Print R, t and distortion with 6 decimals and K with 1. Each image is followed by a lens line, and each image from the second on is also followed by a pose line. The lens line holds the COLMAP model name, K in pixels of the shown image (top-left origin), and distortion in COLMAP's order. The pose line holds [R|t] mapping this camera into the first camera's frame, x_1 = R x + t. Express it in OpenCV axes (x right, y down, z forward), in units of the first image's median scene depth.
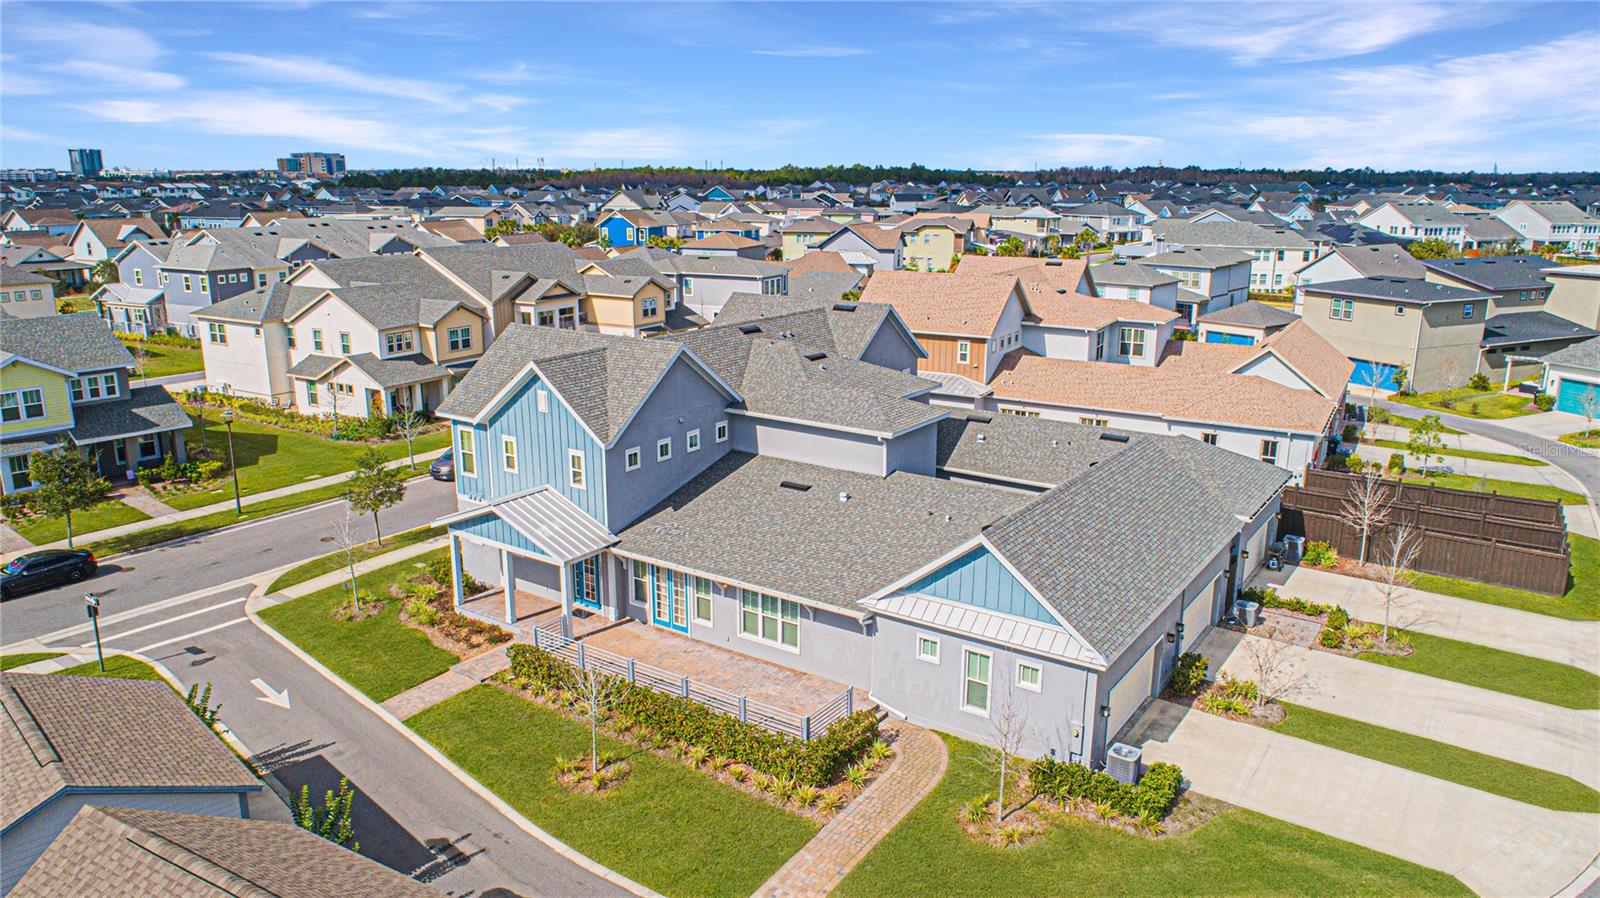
lens RADIAL K [[1076.9, 0, 792.2], [0, 1076.9, 454.5], [0, 0, 1]] dist [-0.015175, 0.003178]
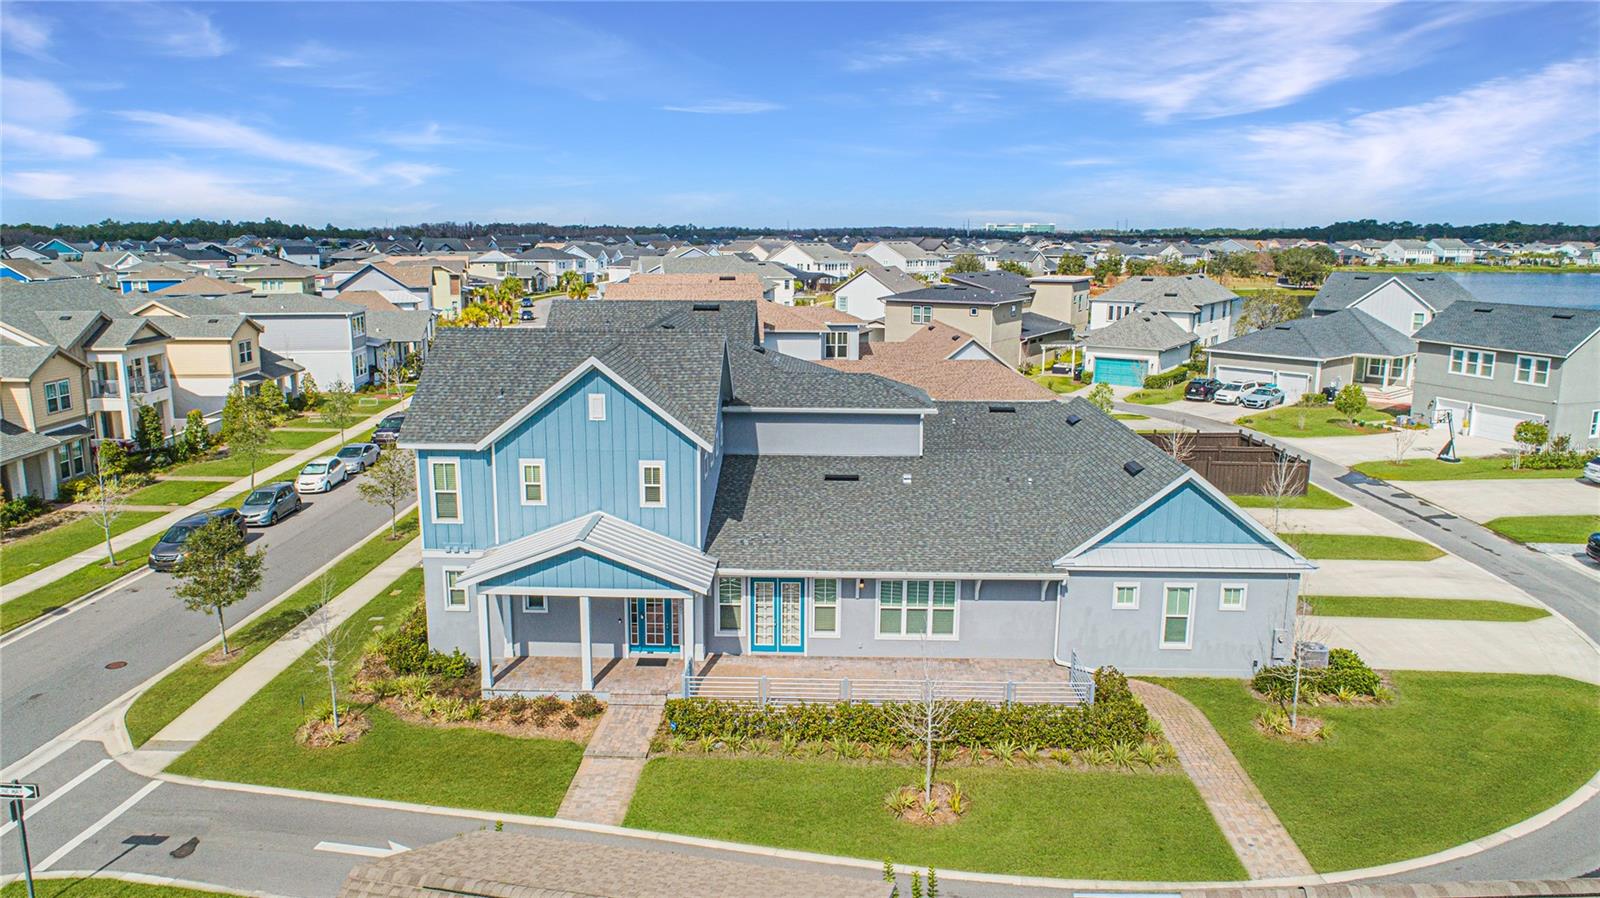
lens RADIAL K [[1076.9, 0, 771.4], [0, 1076.9, 439.8], [0, 0, 1]] dist [-0.015175, 0.003178]
pose [[0.847409, -0.101744, 0.521101, -0.401319], [0.134968, 0.990506, -0.026089, 0.010086], [-0.513500, 0.092440, 0.853096, 0.178233]]
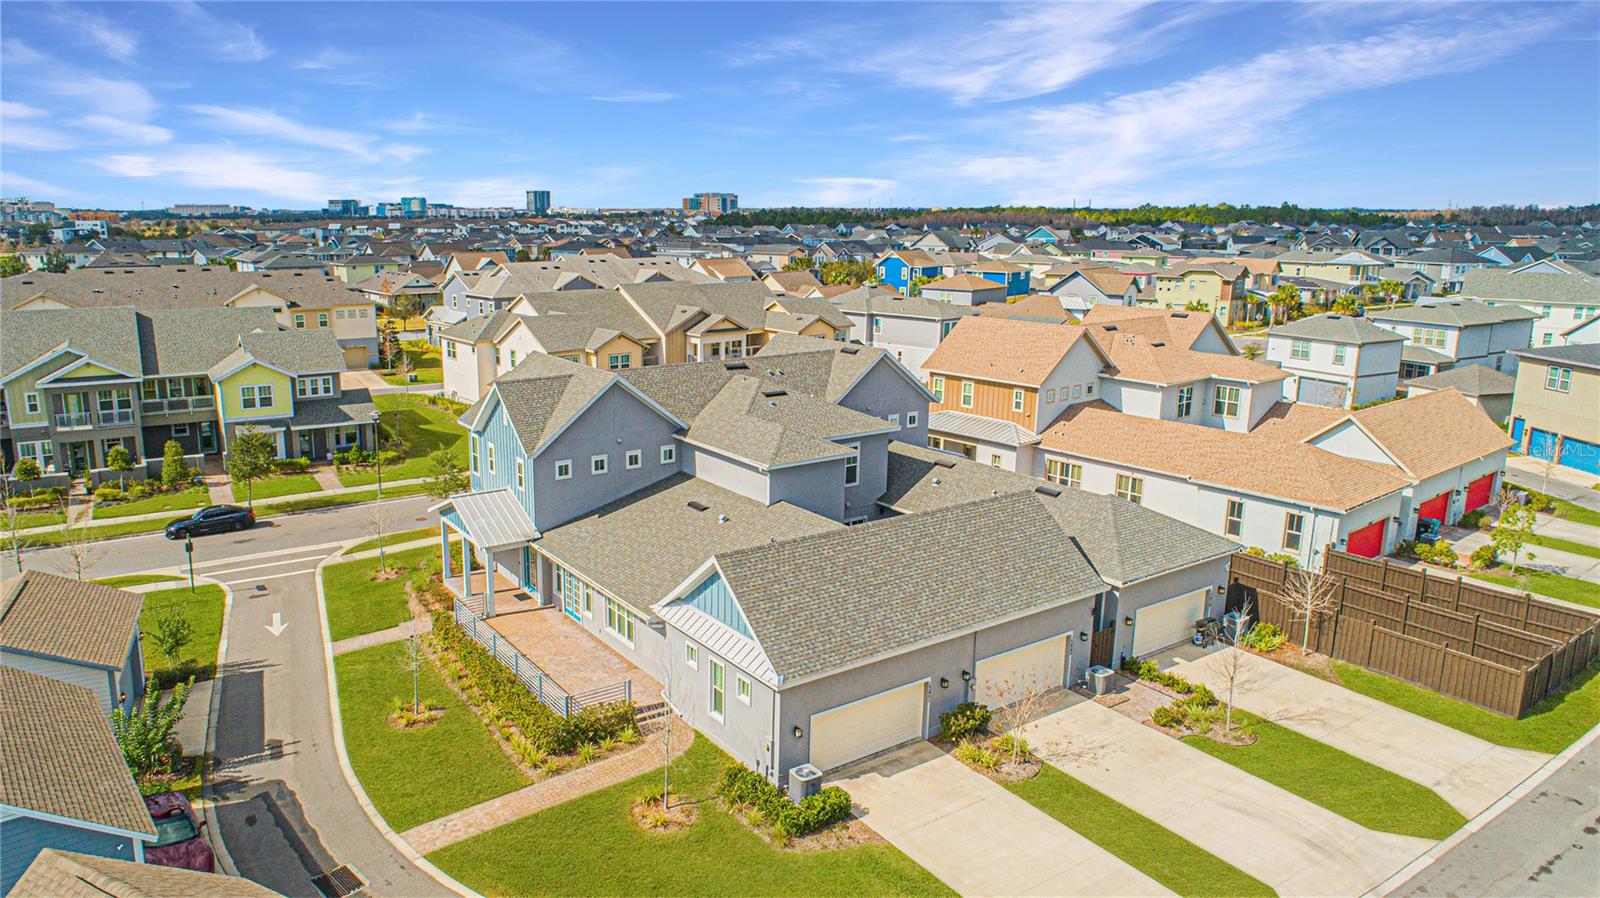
lens RADIAL K [[1076.9, 0, 788.2], [0, 1076.9, 452.2], [0, 0, 1]] dist [-0.015175, 0.003178]
pose [[0.935752, 0.075674, -0.344444, 0.357397], [-0.087612, 0.995970, -0.019202, -0.010300], [0.341603, 0.048145, 0.938610, -0.014742]]
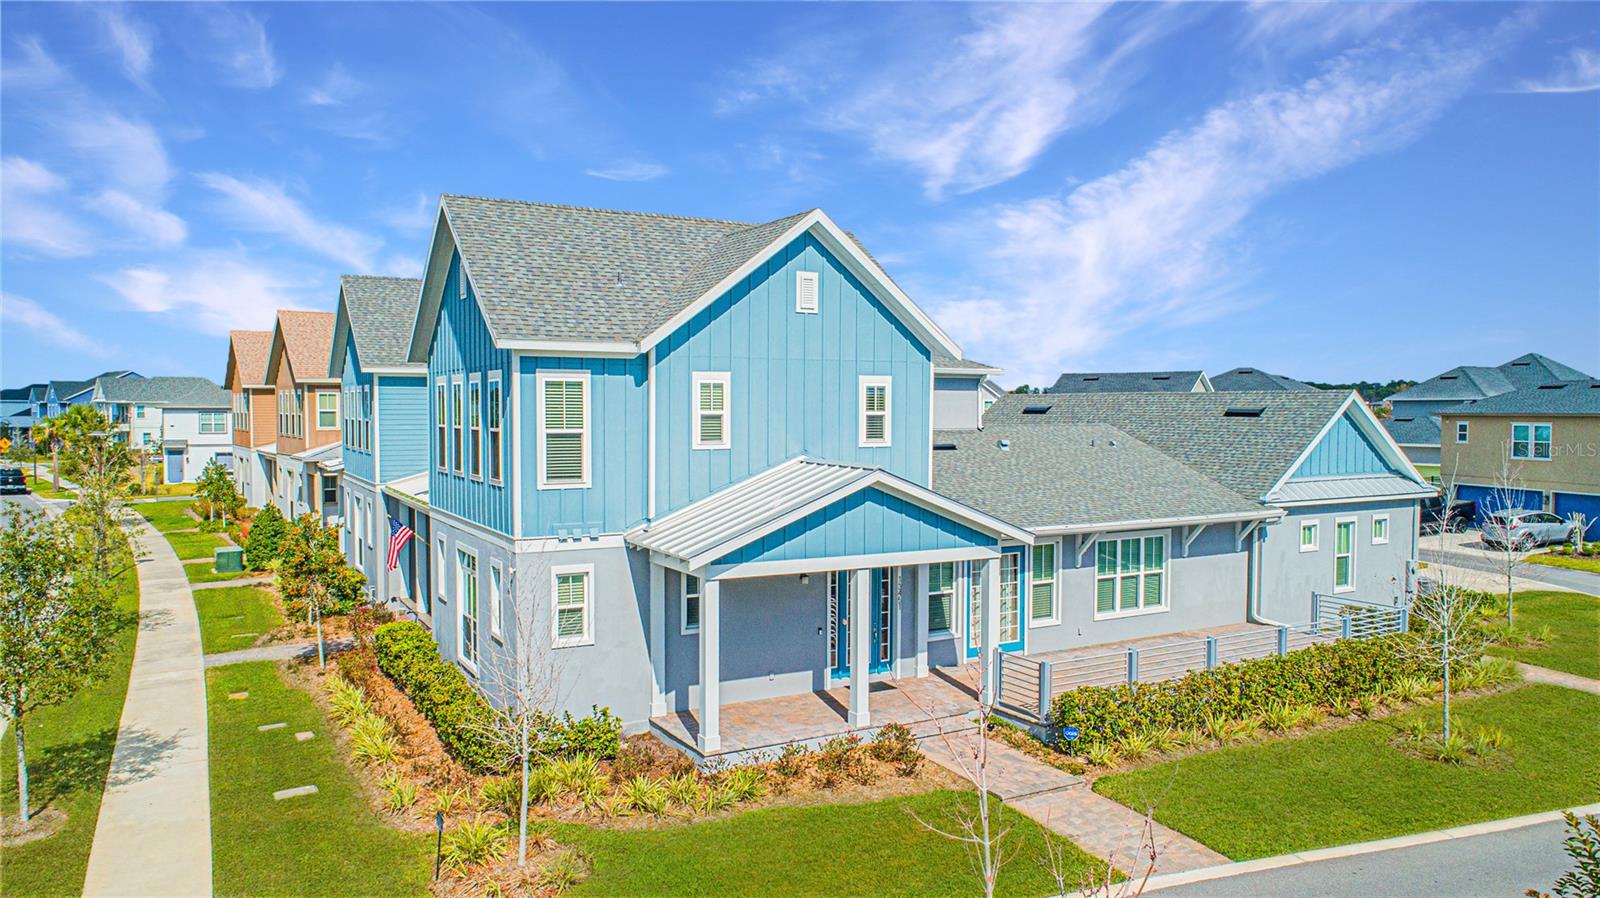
lens RADIAL K [[1076.9, 0, 792.8], [0, 1076.9, 449.0], [0, 0, 1]] dist [-0.015175, 0.003178]
pose [[0.440359, -0.034961, 0.897141, -0.526777], [0.223609, 0.972025, -0.071879, 0.046168], [-0.869530, 0.232261, 0.435858, 0.581963]]
